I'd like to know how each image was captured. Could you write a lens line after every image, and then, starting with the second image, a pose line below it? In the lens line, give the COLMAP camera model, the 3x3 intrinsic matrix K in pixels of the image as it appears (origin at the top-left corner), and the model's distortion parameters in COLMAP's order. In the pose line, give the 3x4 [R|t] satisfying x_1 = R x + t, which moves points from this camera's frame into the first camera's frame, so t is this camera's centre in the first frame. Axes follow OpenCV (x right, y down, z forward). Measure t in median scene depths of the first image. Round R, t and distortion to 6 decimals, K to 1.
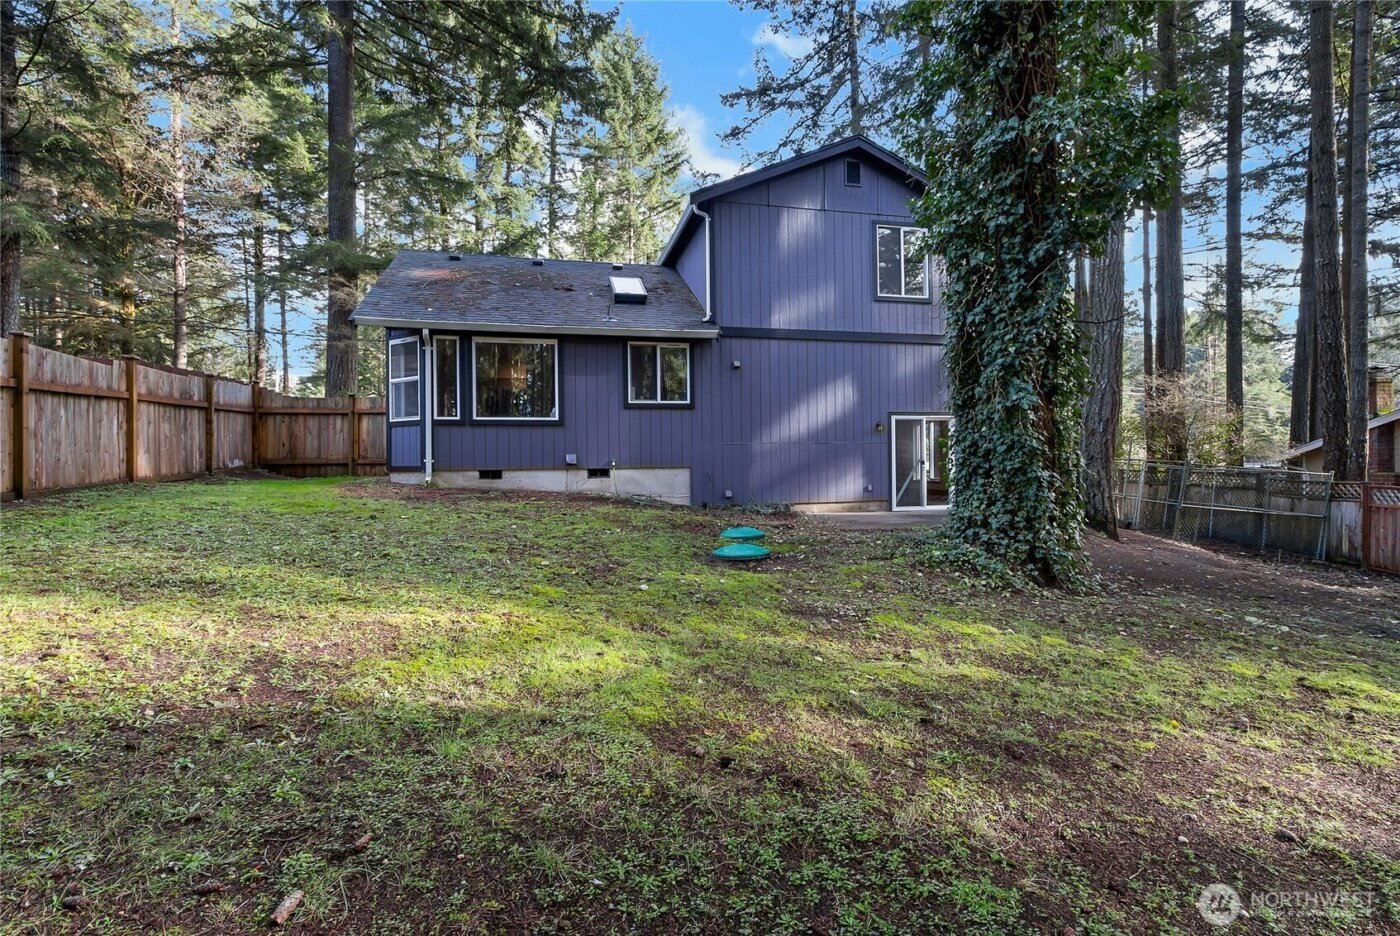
lens RADIAL K [[667.3, 0, 720.4], [0, 667.3, 425.8], [0, 0, 1]] dist [0.004028, 0.000363]
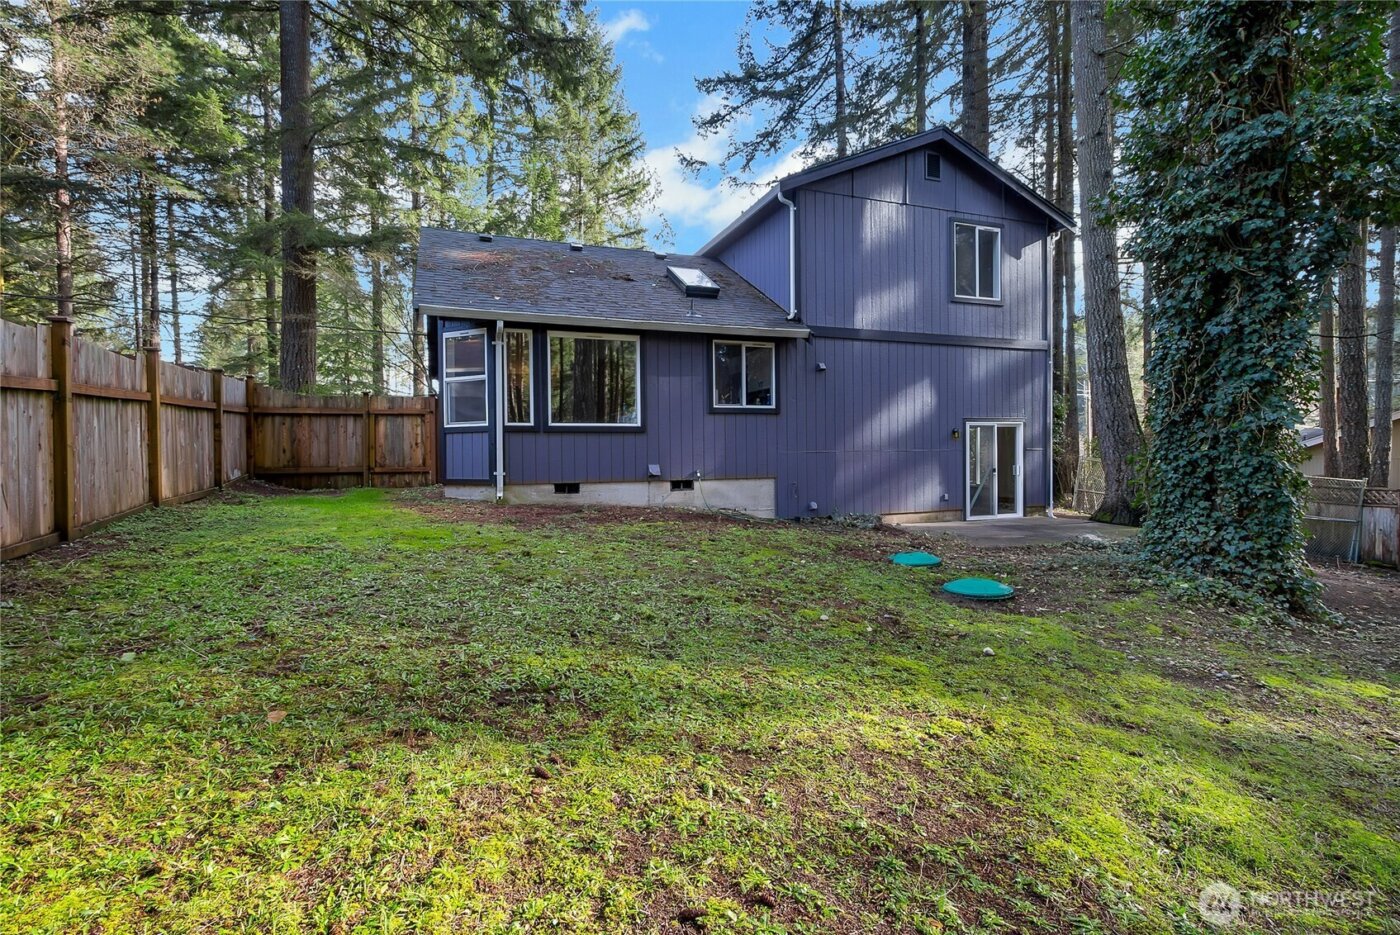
lens RADIAL K [[667.3, 0, 720.4], [0, 667.3, 425.3], [0, 0, 1]] dist [0.004028, 0.000363]
pose [[0.992103, 0.005709, 0.125296, -0.234950], [-0.006991, 0.999928, 0.009796, -0.018383], [-0.125231, -0.010594, 0.992071, 0.096180]]
